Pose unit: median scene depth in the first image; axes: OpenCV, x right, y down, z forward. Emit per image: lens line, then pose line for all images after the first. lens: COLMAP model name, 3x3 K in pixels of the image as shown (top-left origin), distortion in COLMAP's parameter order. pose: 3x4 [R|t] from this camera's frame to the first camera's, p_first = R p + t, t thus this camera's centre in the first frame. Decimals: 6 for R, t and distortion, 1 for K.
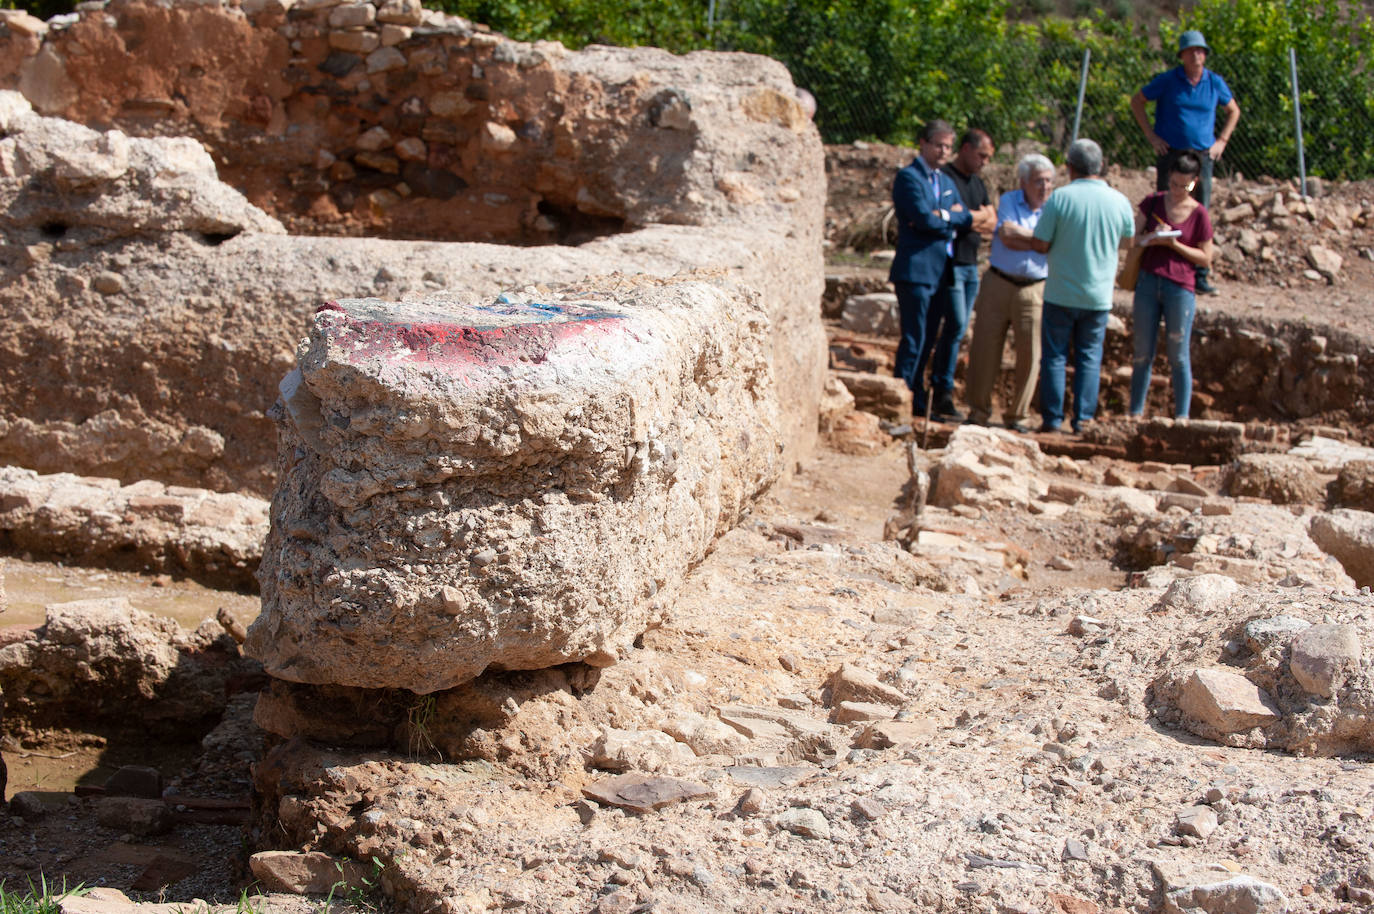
lens RADIAL K [[2802.5, 0, 687.0], [0, 2802.5, 457.0], [0, 0, 1]] dist [-0.338152, -0.032644]
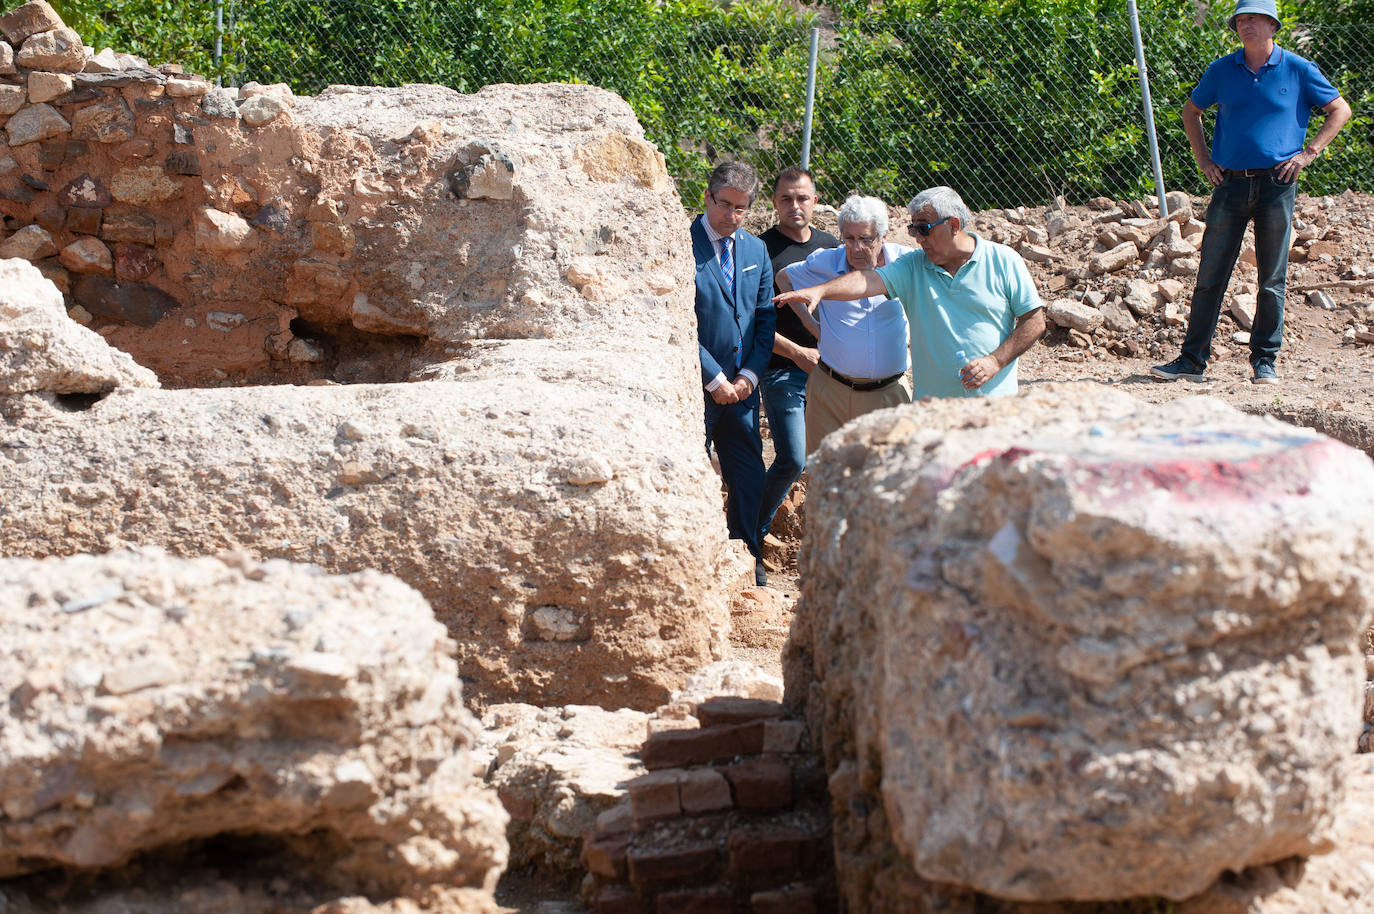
lens RADIAL K [[4444.2, 0, 687.0], [0, 4444.2, 457.0], [0, 0, 1]] dist [0.229266, 1.123927]
pose [[0.984595, -0.079478, 0.155743, -0.198068], [0.087419, 0.995163, -0.044813, -0.000242], [-0.151428, 0.057737, 0.986781, -0.142605]]
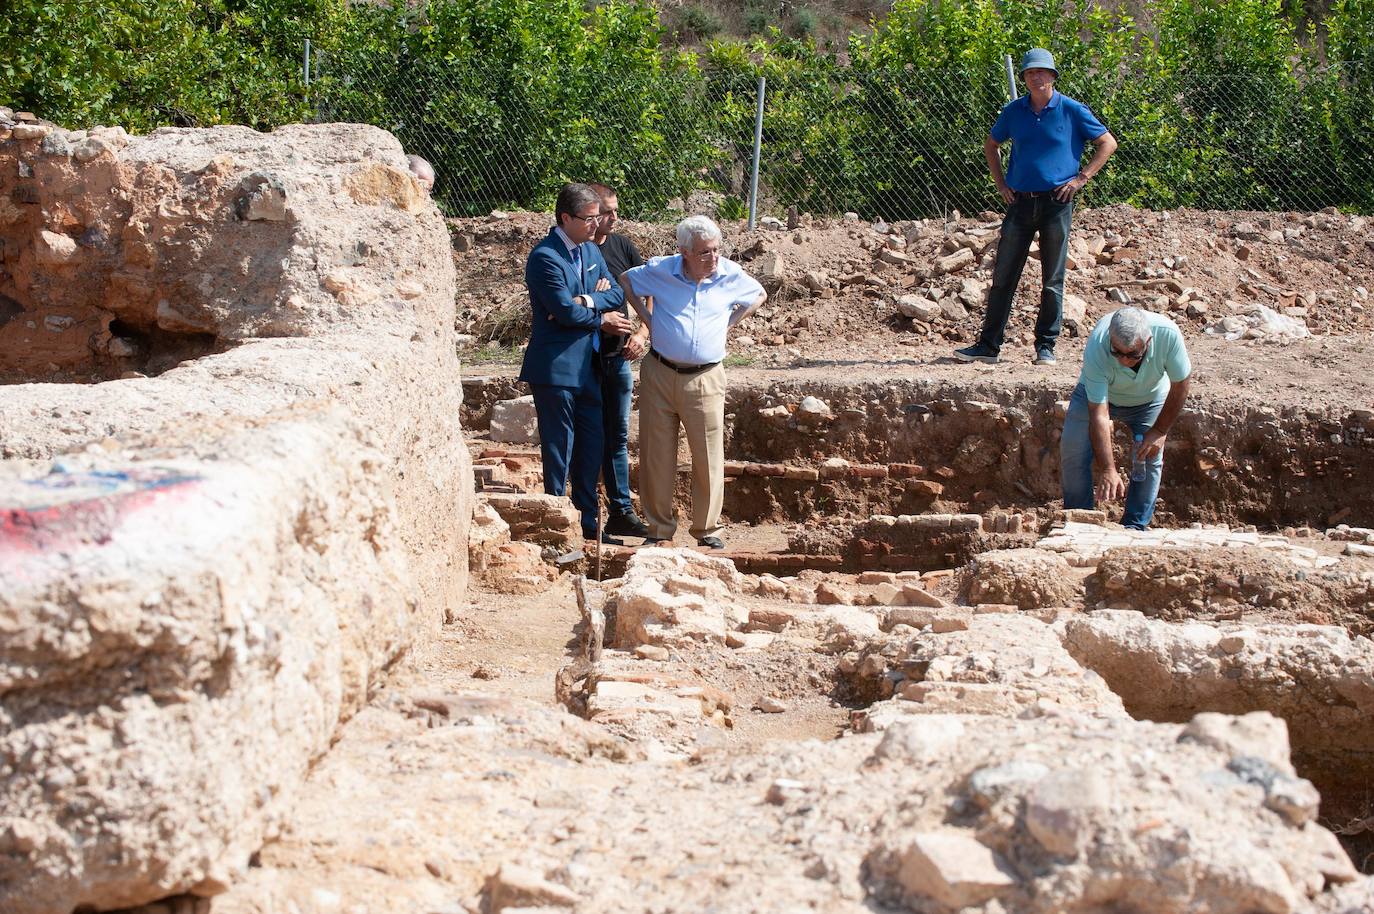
lens RADIAL K [[3383.8, 0, 687.0], [0, 3383.8, 457.0], [0, 0, 1]] dist [-0.216188, 0.038061]
pose [[0.990525, -0.082692, 0.109650, 0.005315], [0.086840, 0.995656, -0.033597, -0.004679], [-0.106396, 0.042801, 0.993402, -0.010234]]
